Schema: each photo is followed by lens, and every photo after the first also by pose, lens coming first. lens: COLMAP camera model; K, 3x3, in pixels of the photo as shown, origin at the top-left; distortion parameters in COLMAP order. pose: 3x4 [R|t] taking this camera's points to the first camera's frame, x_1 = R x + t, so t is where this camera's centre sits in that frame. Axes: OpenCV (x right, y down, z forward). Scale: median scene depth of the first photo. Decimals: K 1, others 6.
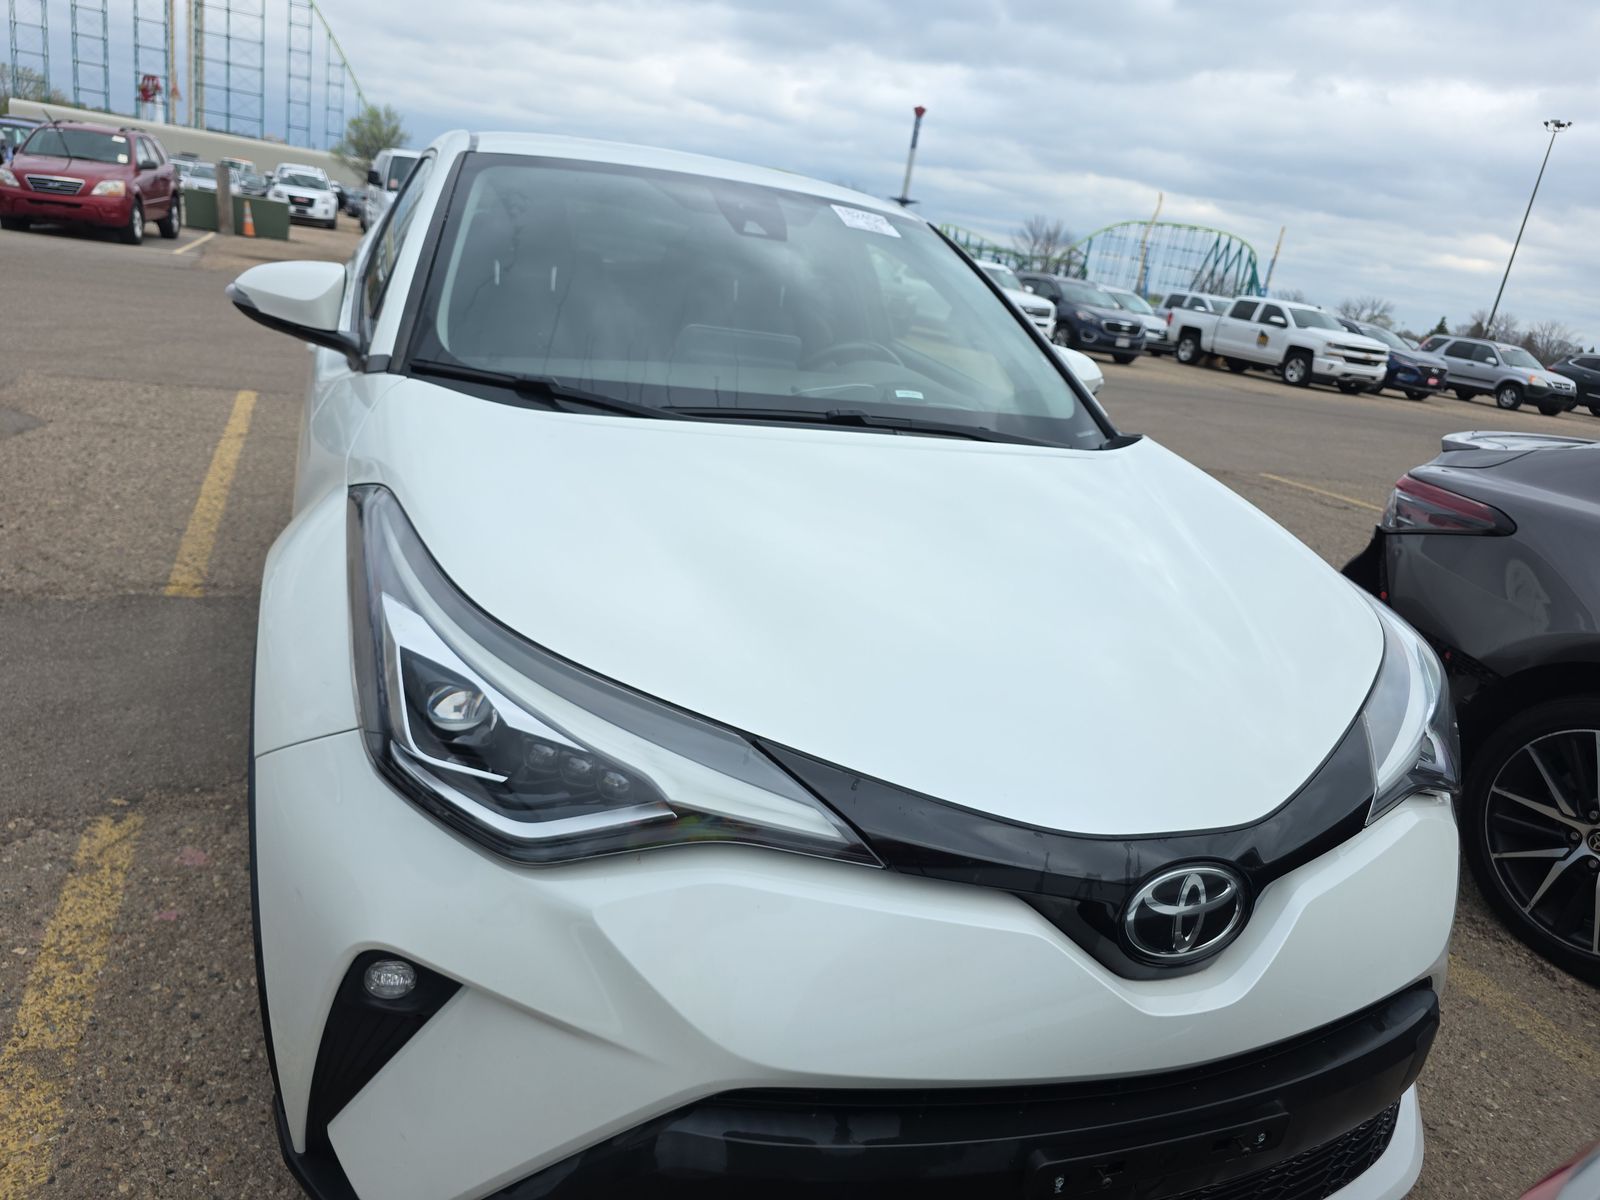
lens RADIAL K [[1078.1, 0, 800.0], [0, 1078.1, 600.0], [0, 0, 1]] dist [0.018428, -0.019391]
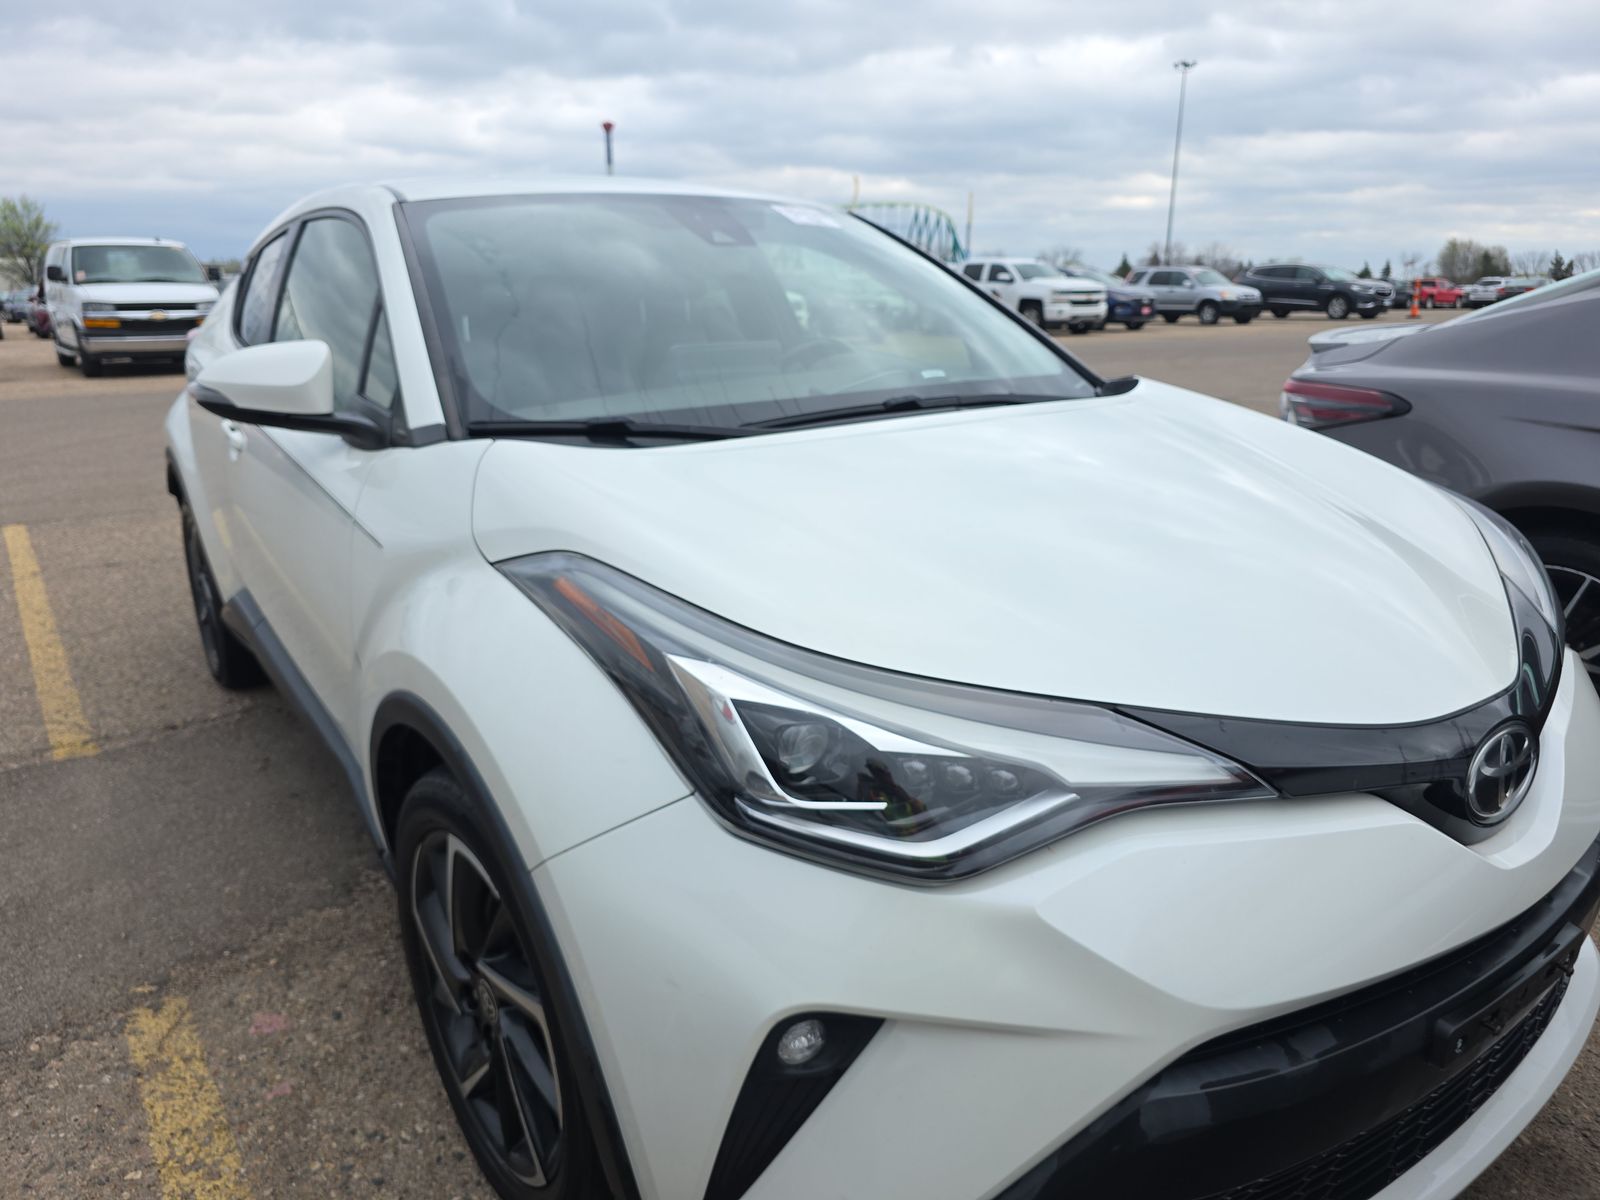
lens RADIAL K [[1079.5, 0, 800.6], [0, 1079.5, 614.3], [0, 0, 1]] dist [0.023875, -0.030290]
pose [[0.958006, -0.212862, 0.192132, -0.152315], [0.212545, 0.976892, 0.022507, -0.011652], [-0.192483, 0.019275, 0.981111, 0.020018]]
